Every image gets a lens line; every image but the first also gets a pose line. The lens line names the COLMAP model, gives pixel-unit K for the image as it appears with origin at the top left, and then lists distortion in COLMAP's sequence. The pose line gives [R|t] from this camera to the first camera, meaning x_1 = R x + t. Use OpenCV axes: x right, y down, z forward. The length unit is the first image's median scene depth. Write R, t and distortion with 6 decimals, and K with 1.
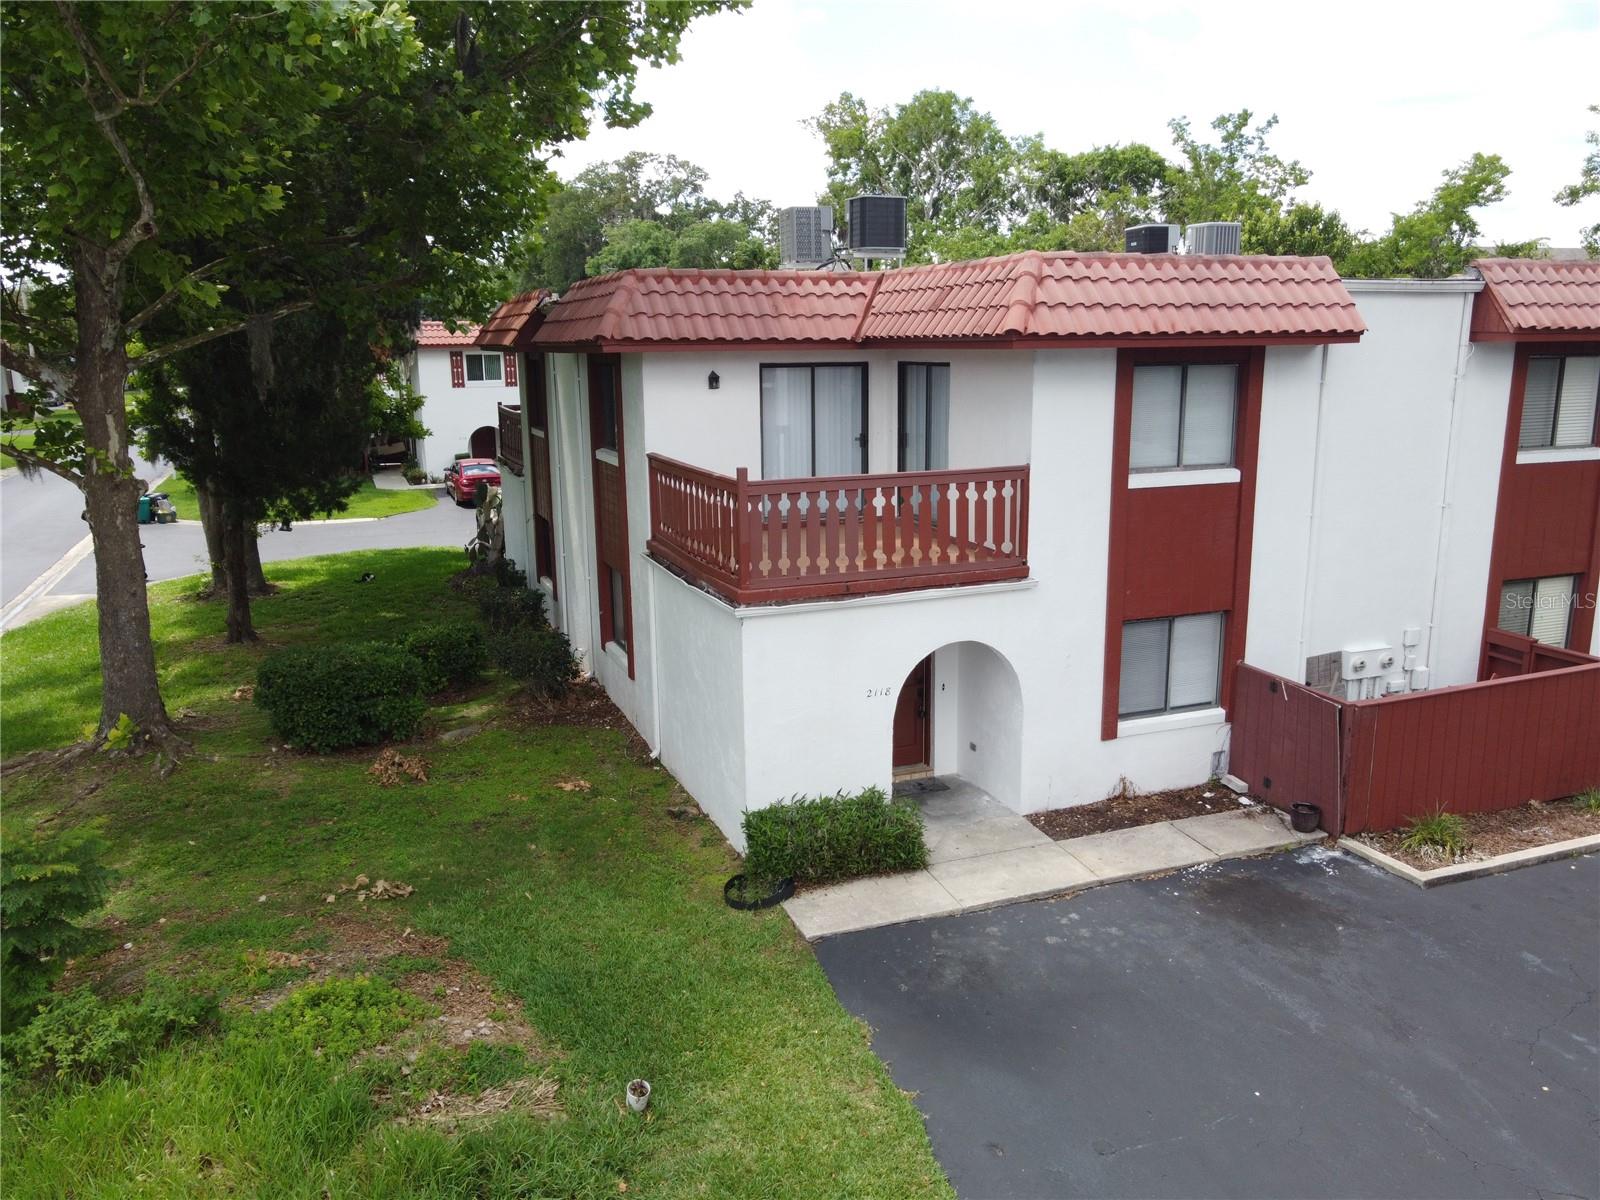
lens RADIAL K [[1222.7, 0, 803.7], [0, 1222.7, 601.6], [0, 0, 1]] dist [-0.001021, 0.036893]
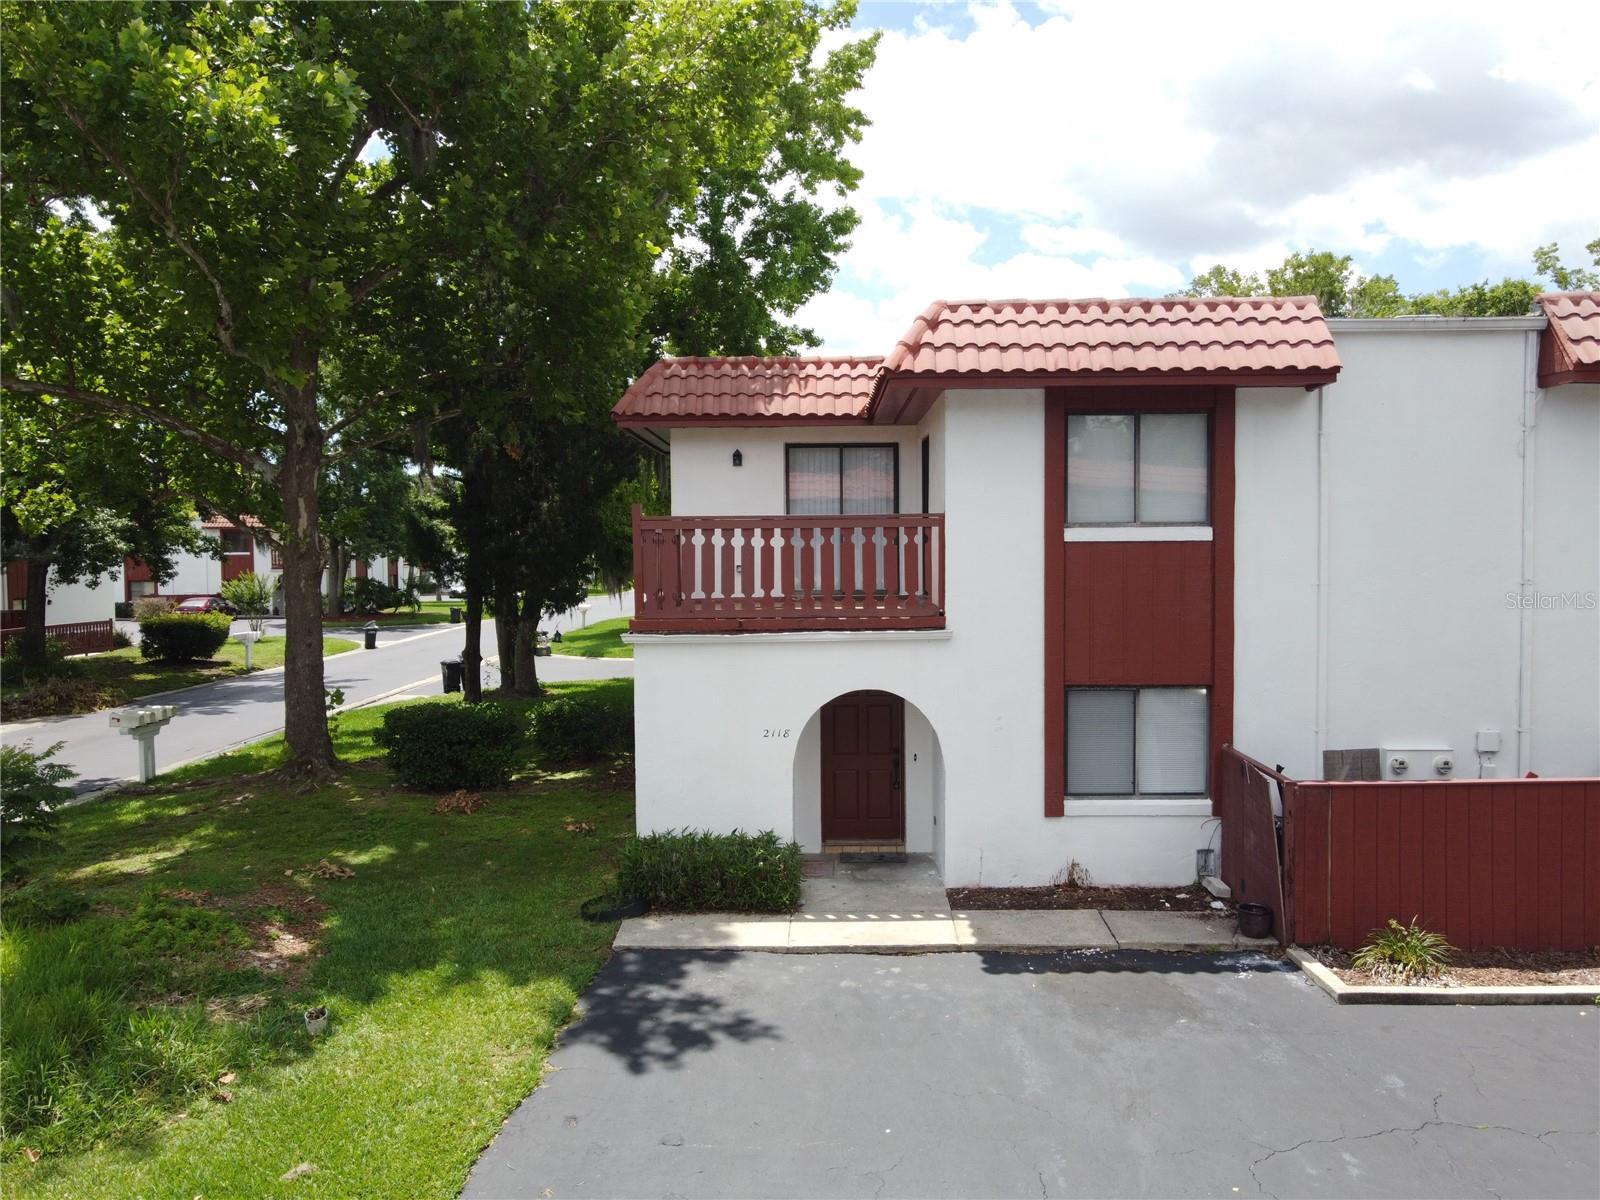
lens RADIAL K [[1222.7, 0, 803.7], [0, 1222.7, 599.9], [0, 0, 1]] dist [-0.001021, 0.036893]
pose [[0.926948, 0.018511, -0.374734, 0.415187], [-0.079692, 0.985706, -0.148436, 0.103631], [0.366629, 0.167456, 0.915173, 0.067852]]
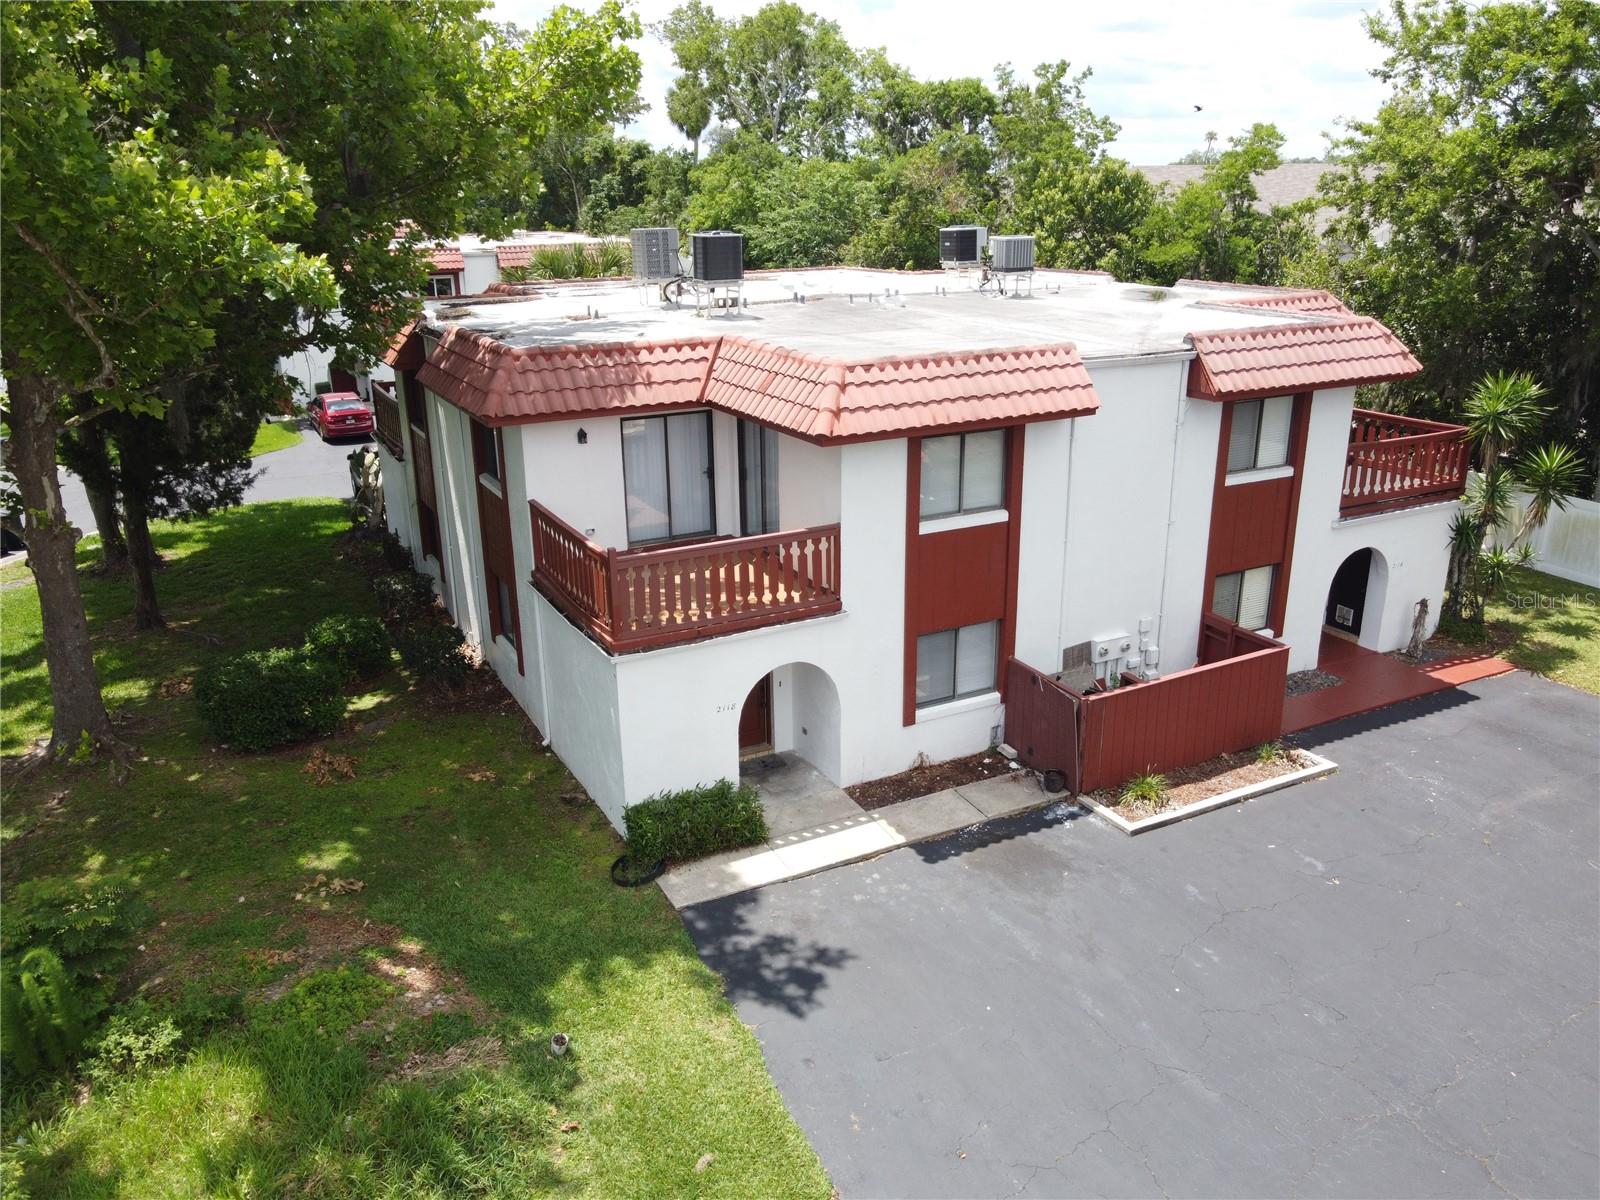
lens RADIAL K [[1222.7, 0, 804.5], [0, 1222.7, 601.5], [0, 0, 1]] dist [-0.001021, 0.036893]
pose [[0.993493, -0.036352, 0.107936, 0.007715], [0.023825, 0.993062, 0.115151, -0.165560], [-0.111373, -0.111830, 0.987466, -0.236037]]
